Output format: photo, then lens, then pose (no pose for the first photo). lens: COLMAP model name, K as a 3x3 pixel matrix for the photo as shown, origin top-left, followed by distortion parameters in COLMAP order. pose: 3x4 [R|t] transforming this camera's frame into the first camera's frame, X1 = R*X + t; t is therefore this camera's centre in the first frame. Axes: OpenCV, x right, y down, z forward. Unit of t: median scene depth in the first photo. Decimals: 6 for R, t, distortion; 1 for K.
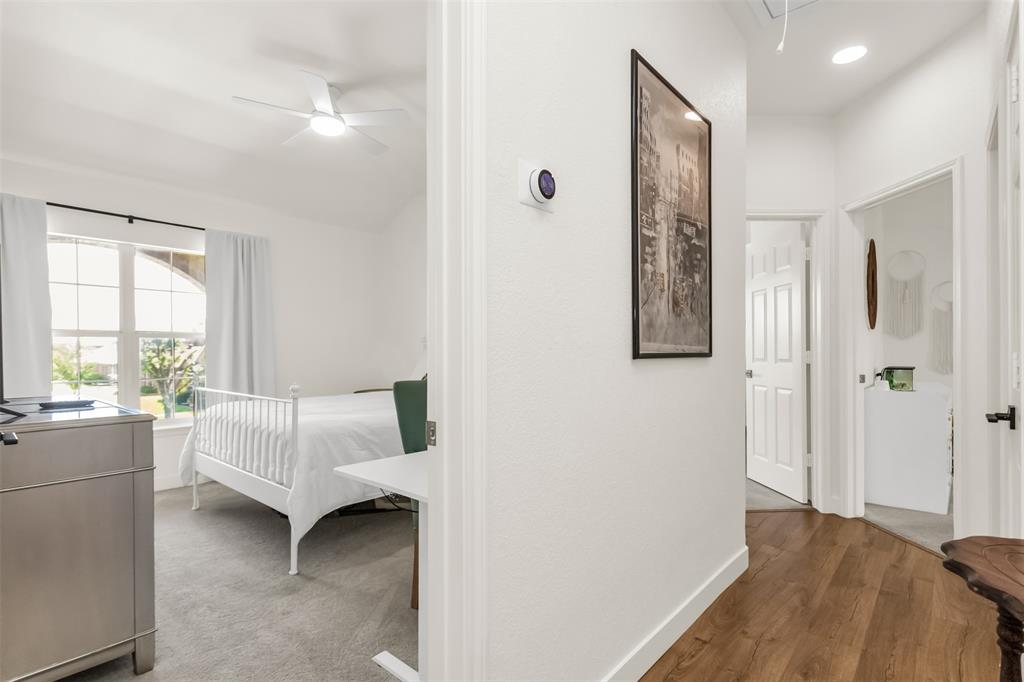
lens RADIAL K [[493.8, 0, 512.5], [0, 493.8, 344.7], [0, 0, 1]] dist [-0.002660, 0.004038]
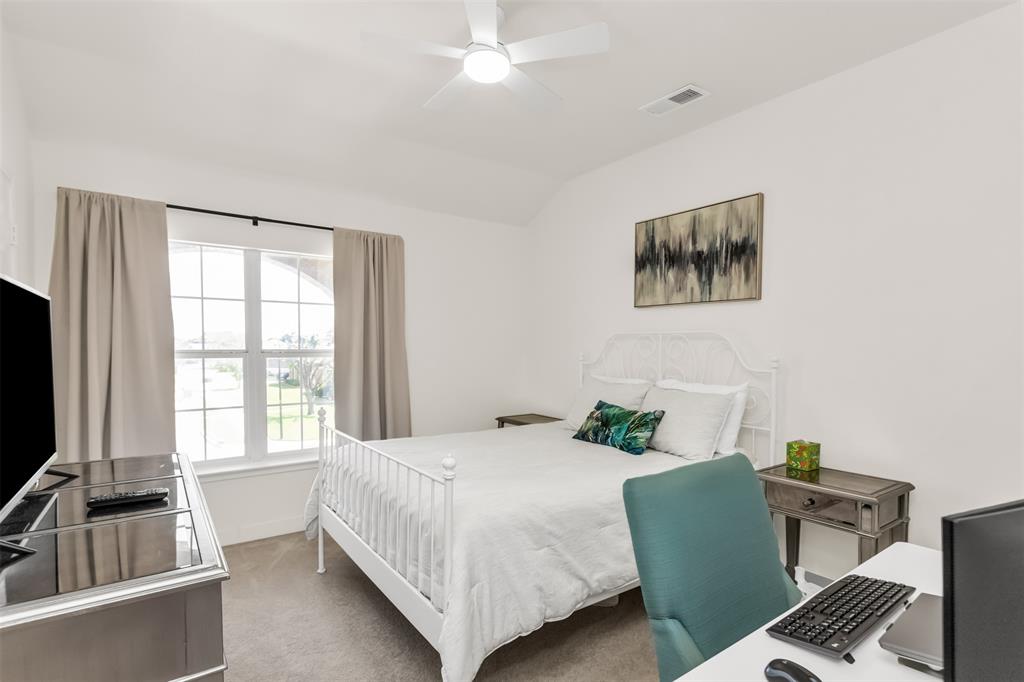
lens RADIAL K [[493.8, 0, 512.3], [0, 493.8, 344.6], [0, 0, 1]] dist [-0.002660, 0.004038]
pose [[0.974499, 0.005149, -0.224335, -0.152137], [-0.002702, 0.999933, 0.011212, -0.051961], [0.224377, -0.010320, 0.974448, 0.276306]]
